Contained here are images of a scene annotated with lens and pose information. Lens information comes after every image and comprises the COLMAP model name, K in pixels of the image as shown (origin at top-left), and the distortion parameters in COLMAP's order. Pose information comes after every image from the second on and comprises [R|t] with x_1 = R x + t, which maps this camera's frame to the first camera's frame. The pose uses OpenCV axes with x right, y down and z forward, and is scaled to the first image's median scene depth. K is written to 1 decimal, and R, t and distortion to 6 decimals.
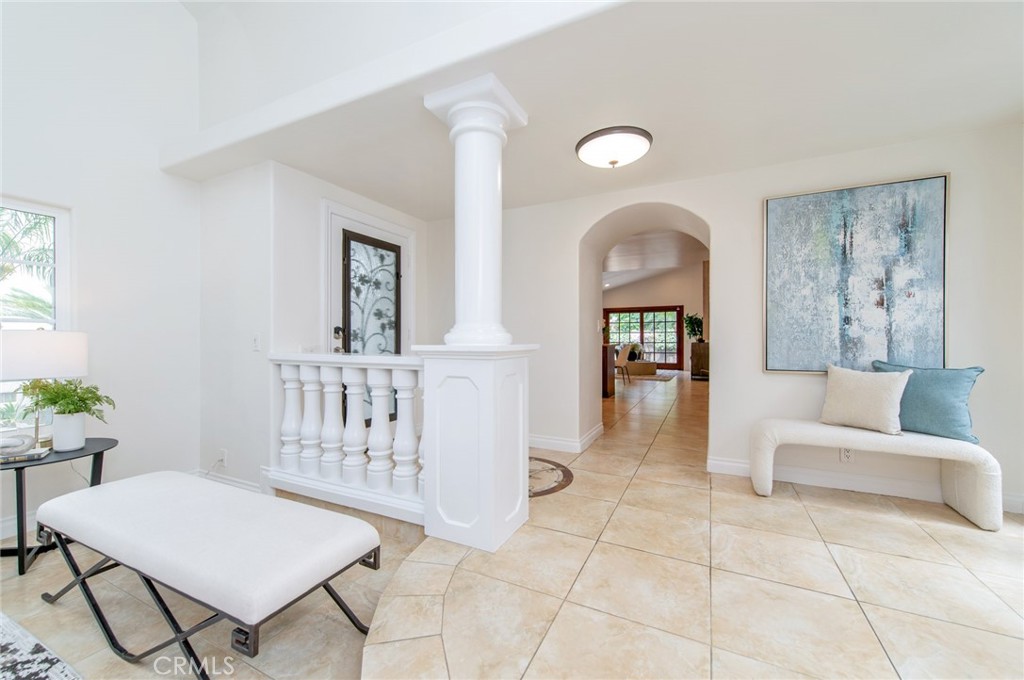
lens RADIAL K [[399.4, 0, 512.8], [0, 399.4, 341.2], [0, 0, 1]] dist [0.014663, -0.004006]
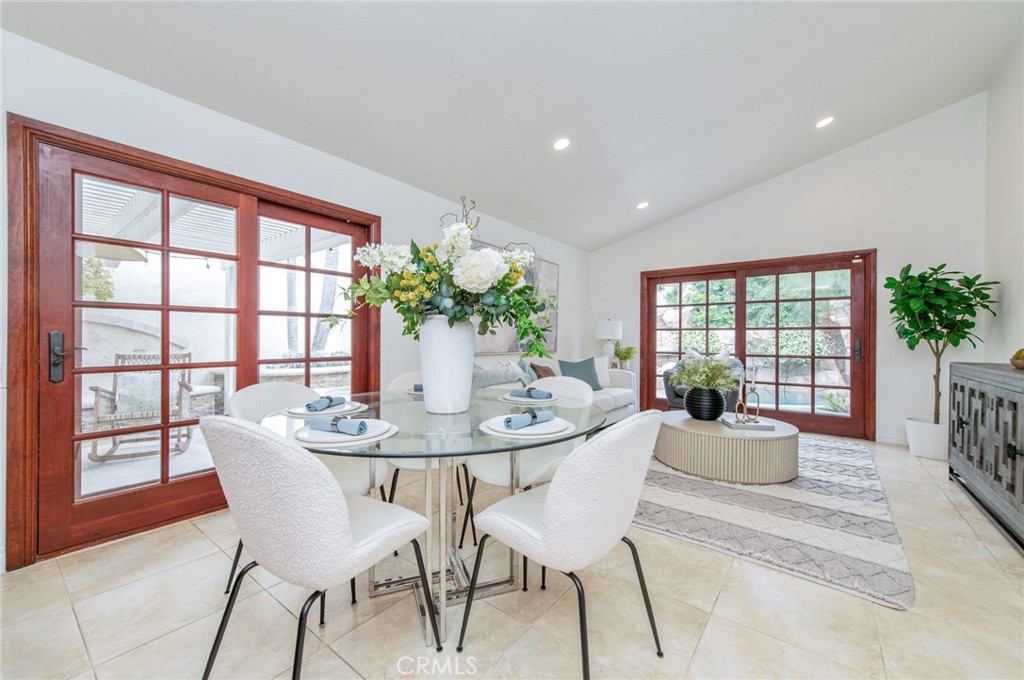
lens RADIAL K [[399.4, 0, 510.4], [0, 399.4, 336.9], [0, 0, 1]] dist [0.014663, -0.004006]
pose [[0.979707, 0.008166, -0.200271, 0.901618], [-0.010102, 0.999912, -0.008645, -0.040719], [0.200183, 0.010492, 0.979702, 2.844884]]
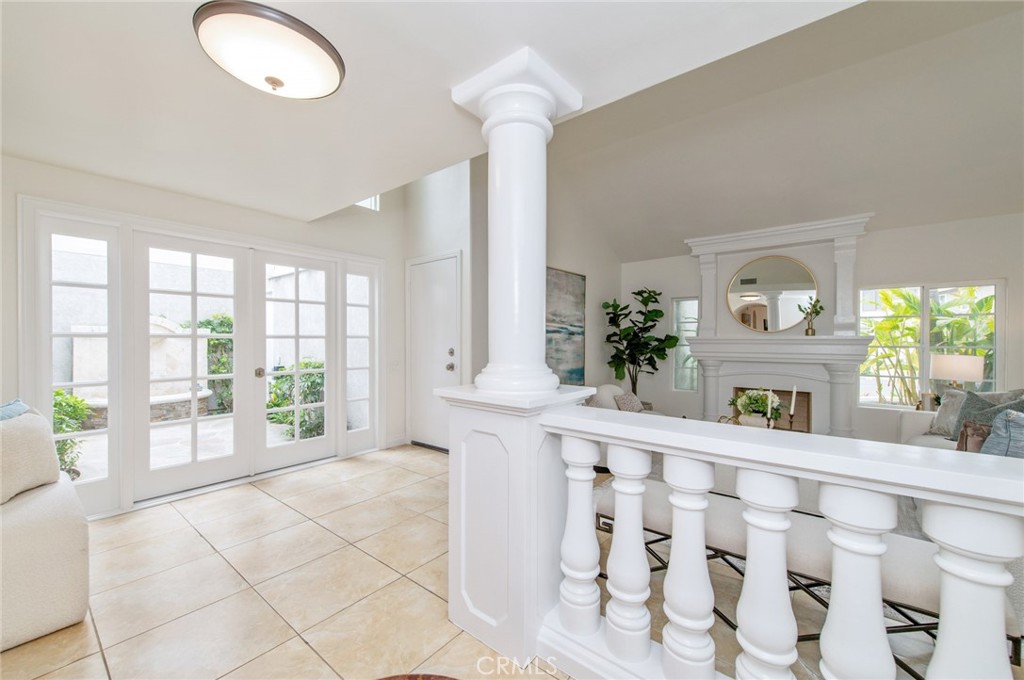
lens RADIAL K [[399.4, 0, 506.6], [0, 399.4, 344.4], [0, 0, 1]] dist [0.014663, -0.004006]
pose [[-0.973023, -0.006093, 0.230628, -0.201329], [-0.002762, 0.999887, 0.014763, -0.073709], [-0.230692, 0.013728, -0.972930, 1.443114]]
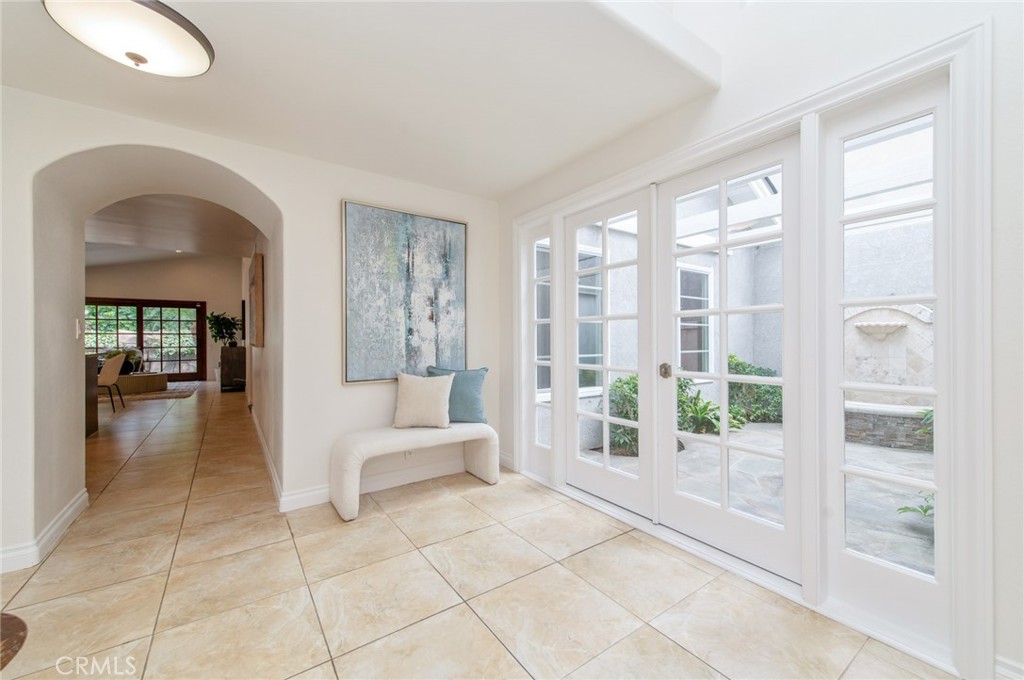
lens RADIAL K [[399.4, 0, 514.0], [0, 399.4, 339.1], [0, 0, 1]] dist [0.014663, -0.004006]
pose [[0.475436, -0.002280, 0.879747, -0.008672], [0.007900, 0.999967, -0.001677, -0.026477], [-0.879715, 0.007747, 0.475439, 0.222572]]
